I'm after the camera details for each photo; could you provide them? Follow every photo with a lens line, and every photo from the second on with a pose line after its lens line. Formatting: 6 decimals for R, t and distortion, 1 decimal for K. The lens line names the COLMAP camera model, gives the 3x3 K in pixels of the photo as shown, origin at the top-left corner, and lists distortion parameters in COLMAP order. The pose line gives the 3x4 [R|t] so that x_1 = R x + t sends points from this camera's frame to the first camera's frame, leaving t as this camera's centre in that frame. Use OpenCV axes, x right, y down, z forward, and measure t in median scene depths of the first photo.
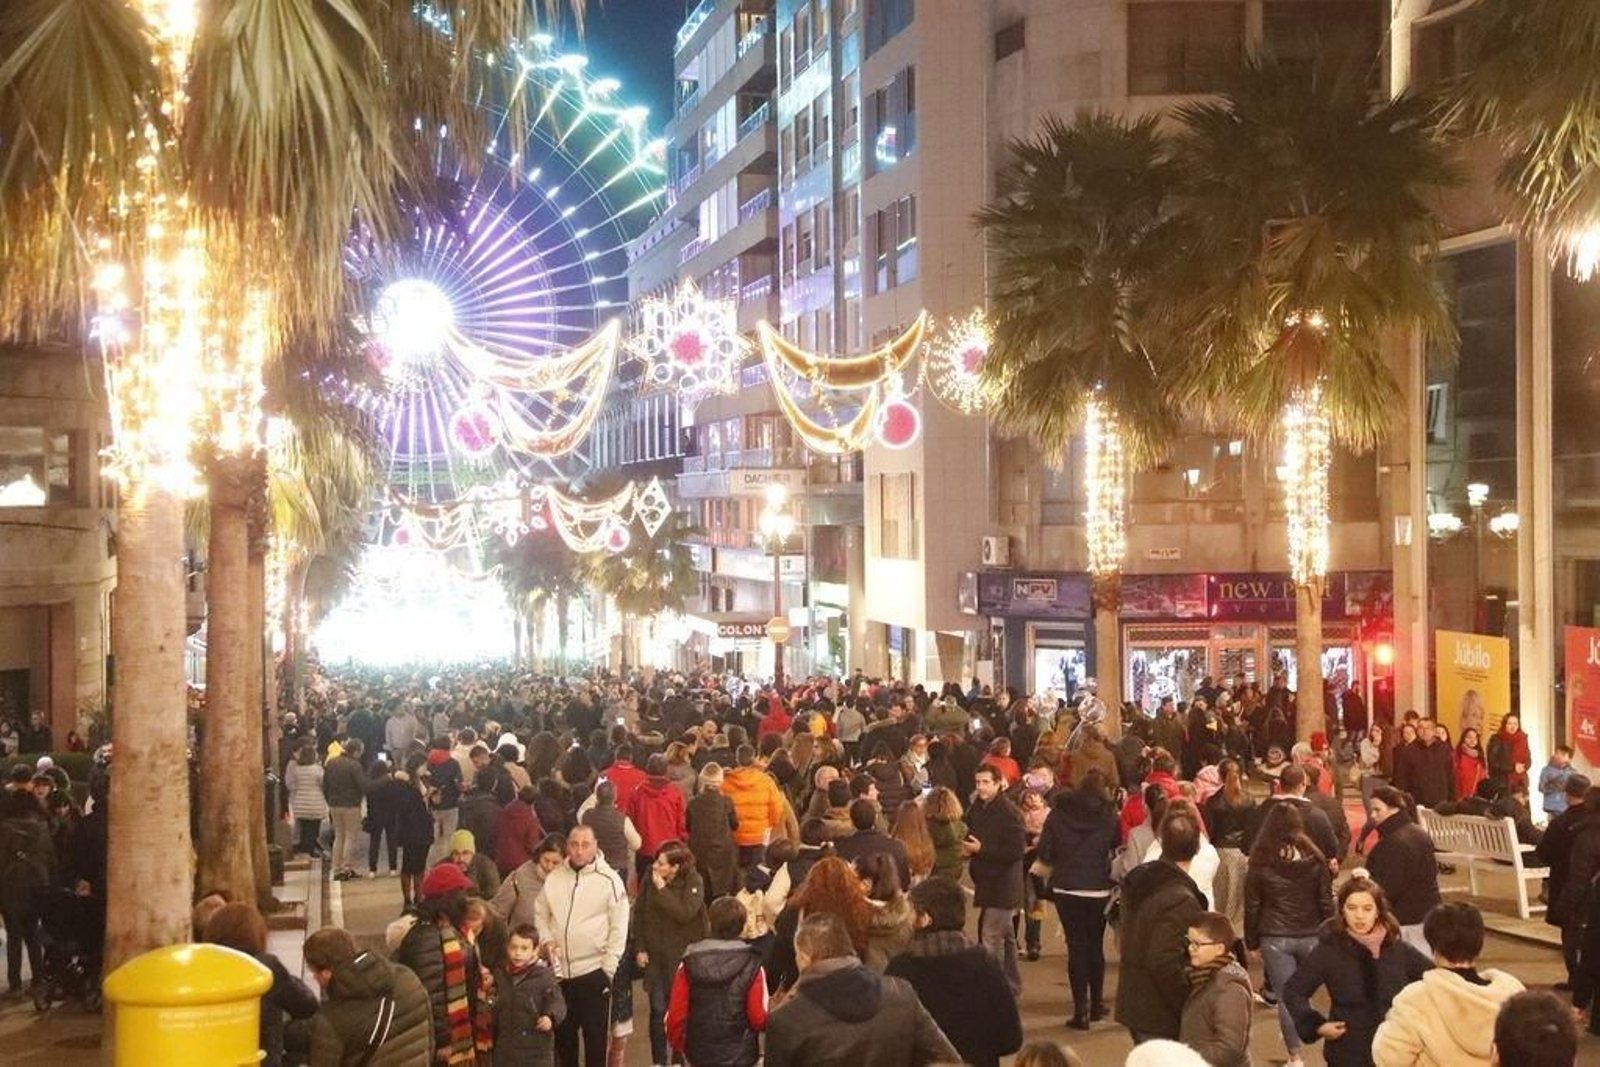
lens RADIAL K [[2404.1, 0, 800.0], [0, 2404.1, 533.5], [0, 0, 1]] dist [0.172765, -0.005127]
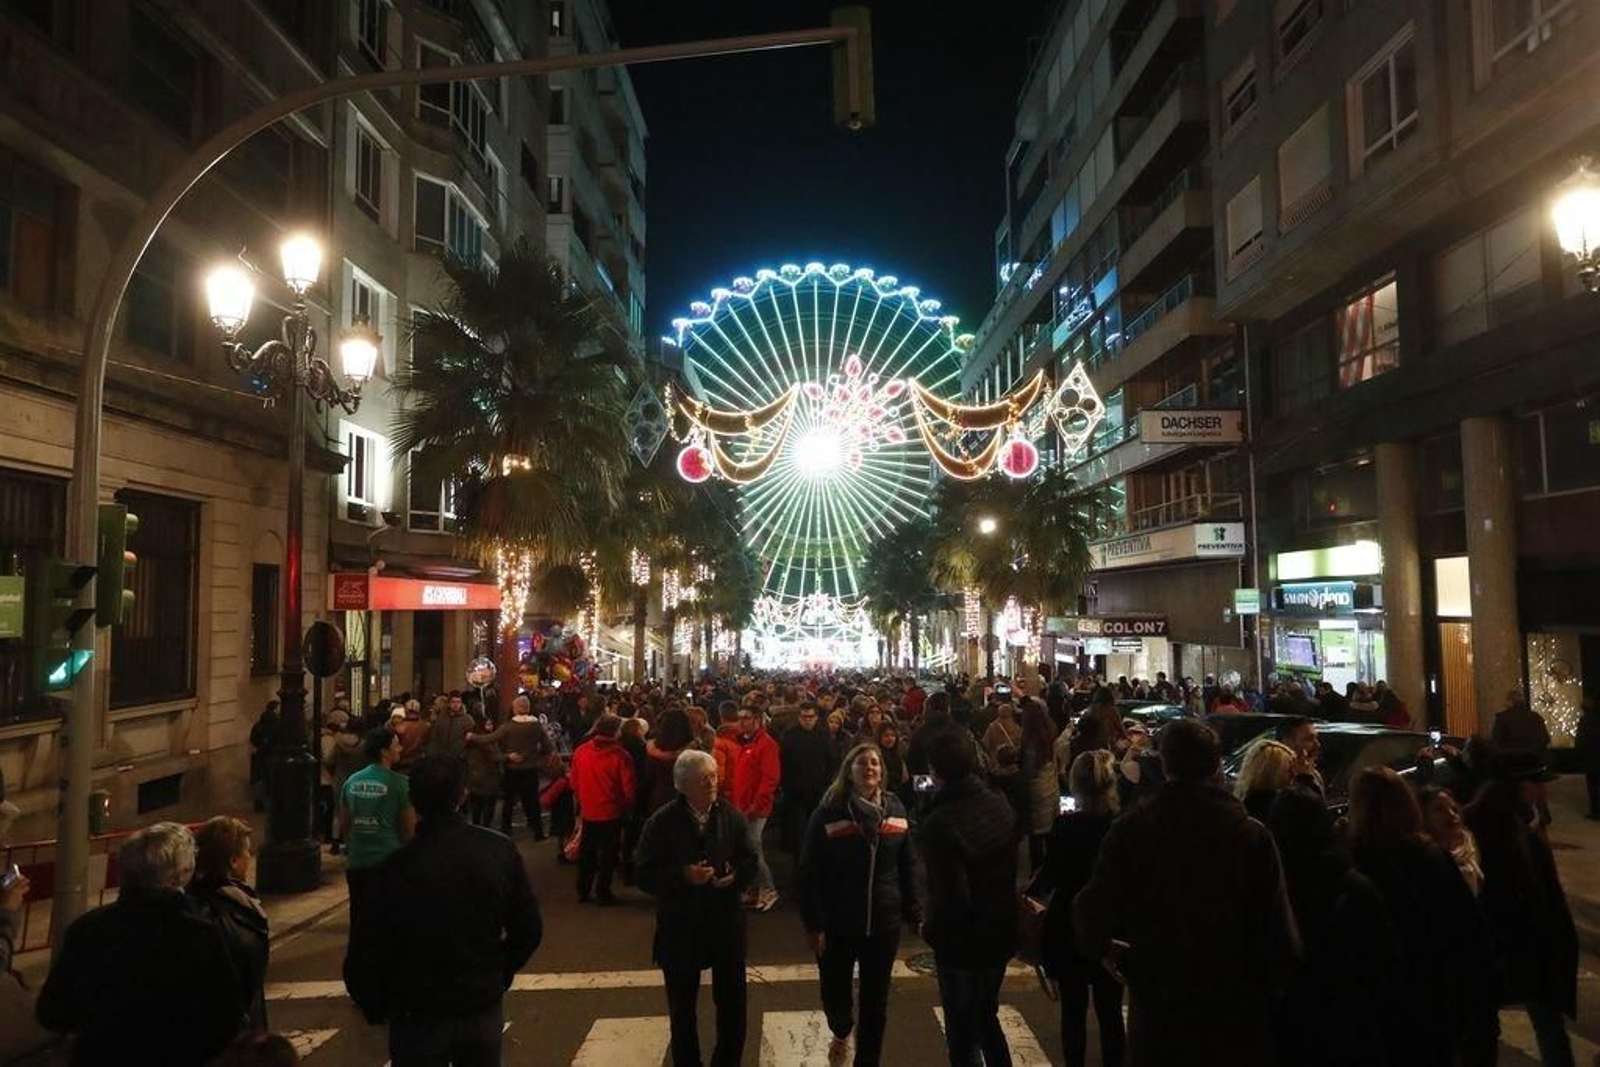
lens RADIAL K [[1032.6, 0, 792.1], [0, 1032.6, 542.3], [0, 0, 1]] dist [-0.046530, 0.052542]
pose [[0.978575, -0.010907, -0.205602, -0.142056], [-0.004578, 0.997197, -0.074687, 0.080026], [0.205840, 0.074028, 0.975782, 1.305820]]
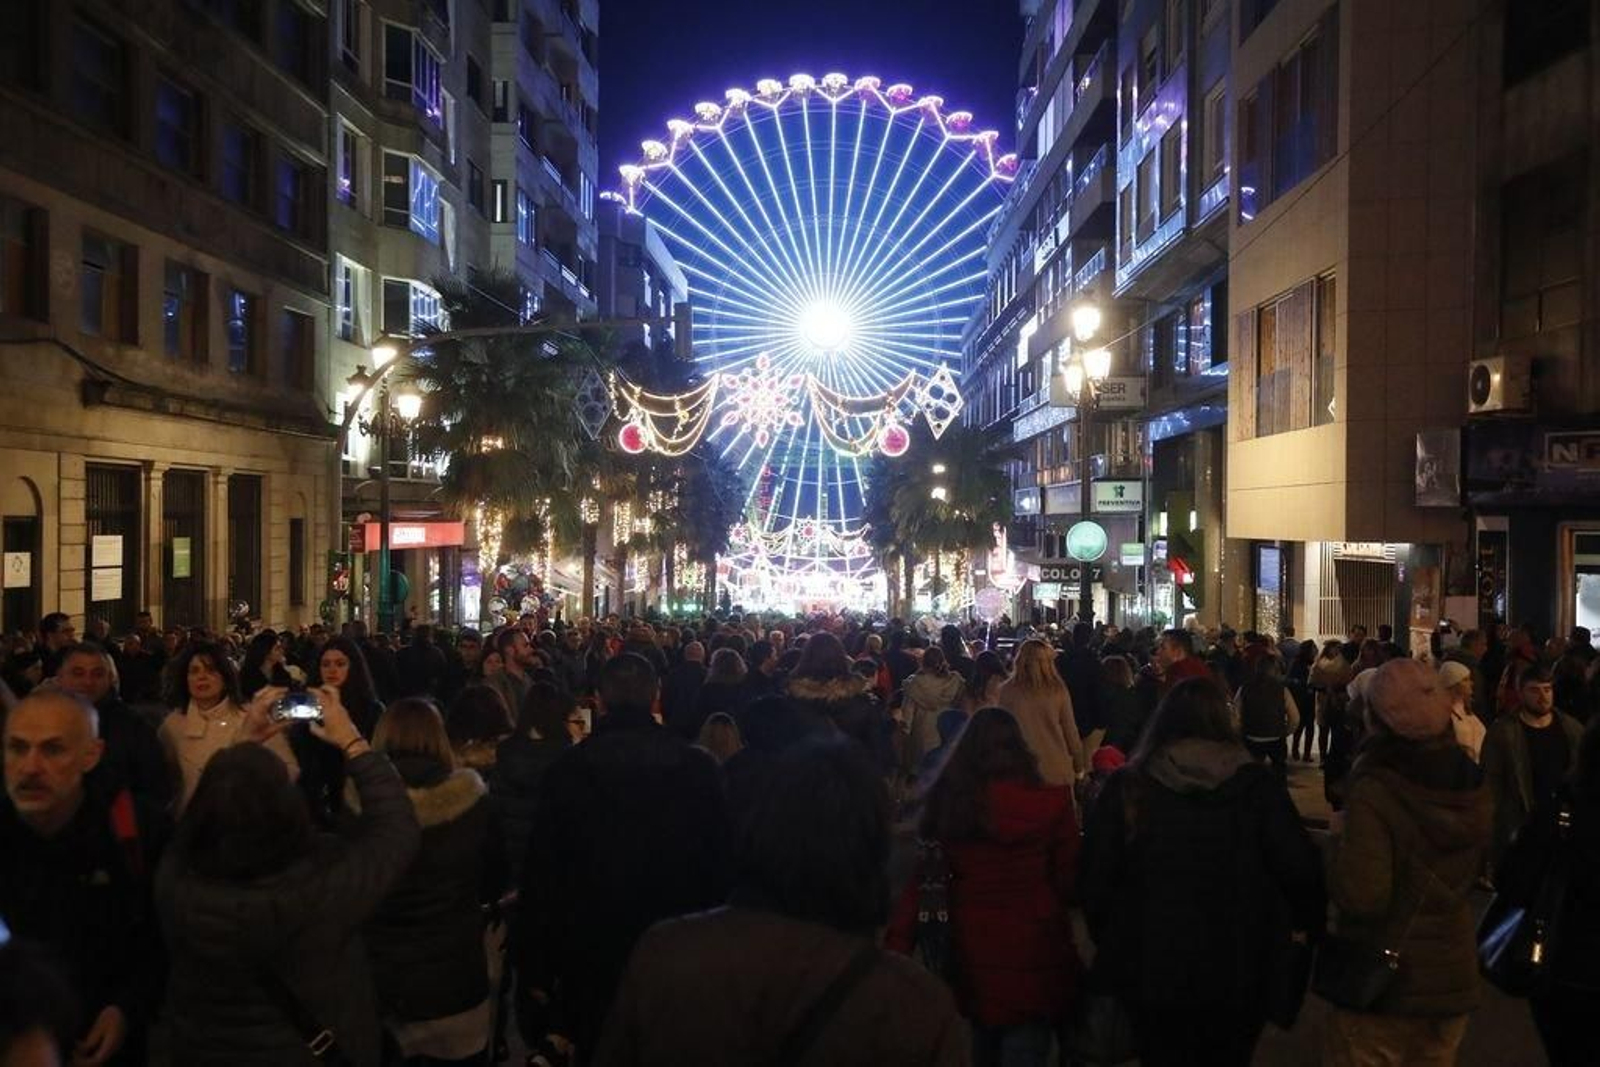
lens RADIAL K [[1562.9, 0, 800.0], [0, 1562.9, 533.5], [0, 0, 1]] dist [0.008308, 0.095071]
pose [[0.975386, 0.019682, -0.219624, 0.011648], [-0.020945, 0.999775, -0.003424, 0.062359], [0.219507, 0.007939, 0.975579, 0.895518]]
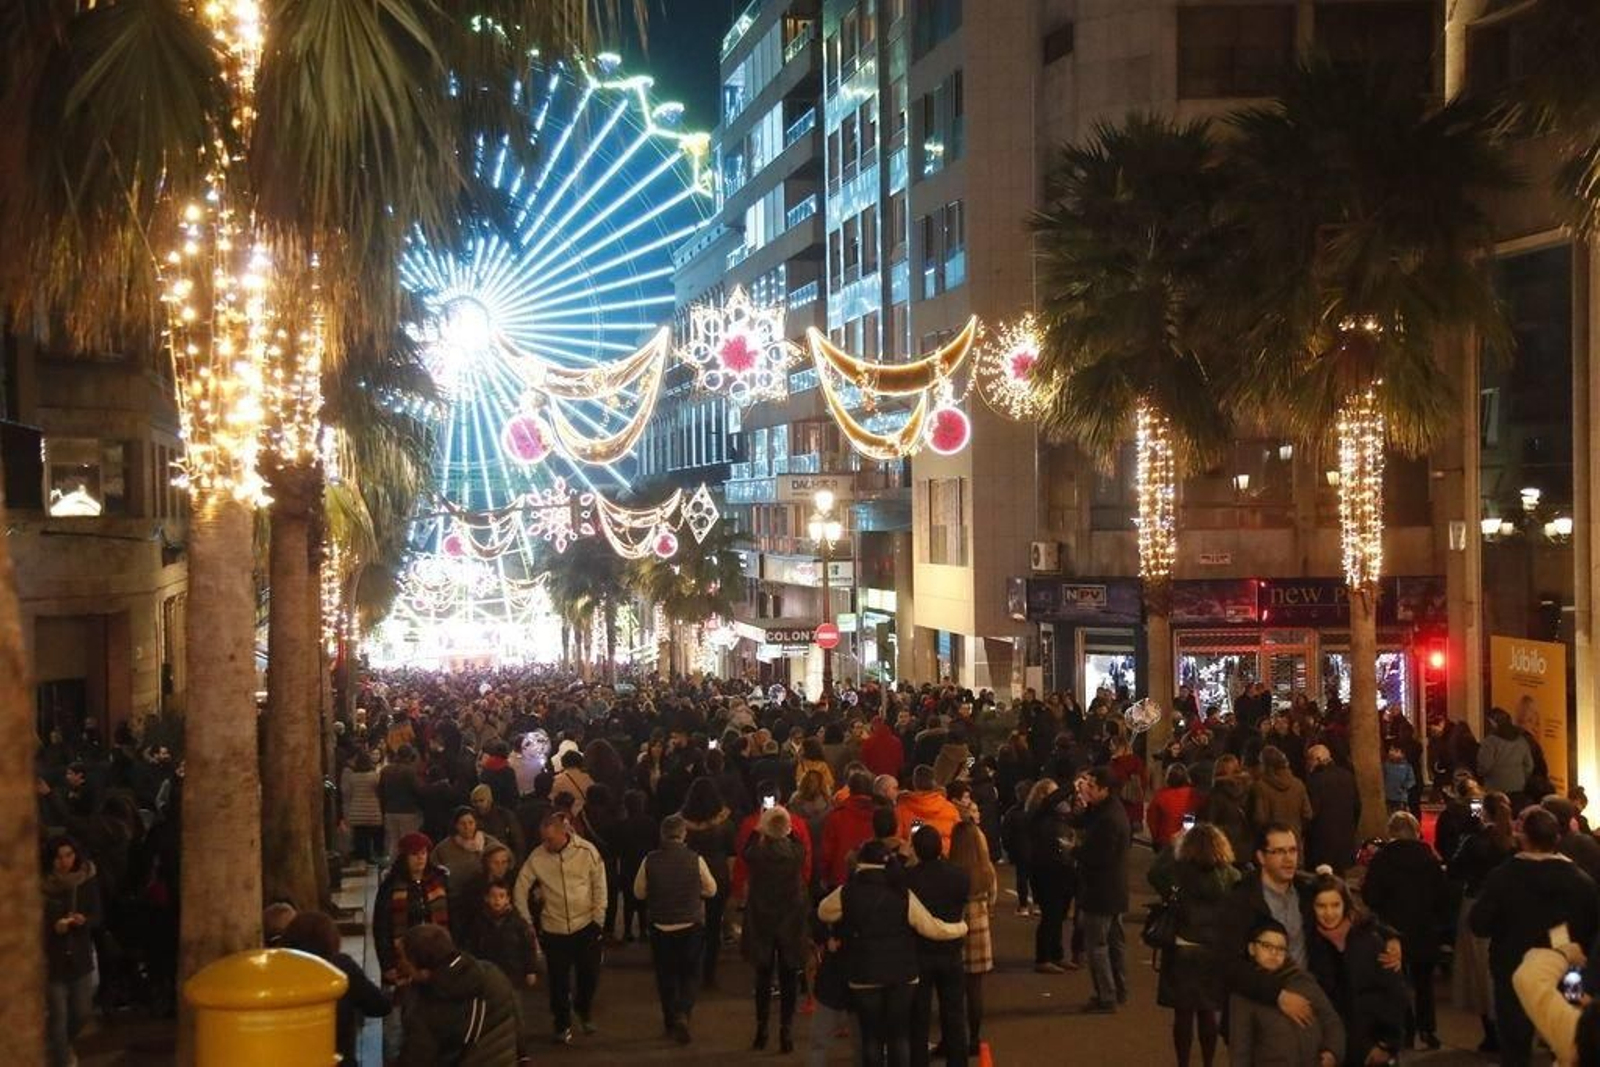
lens RADIAL K [[2406.7, 0, 804.0], [0, 2406.7, 554.0], [0, 0, 1]] dist [0.164914, -0.022212]
pose [[0.999849, -0.002818, -0.017169, -0.002025], [0.002924, 0.999977, 0.006118, -0.000364], [0.017151, -0.006167, 0.999834, -0.002090]]
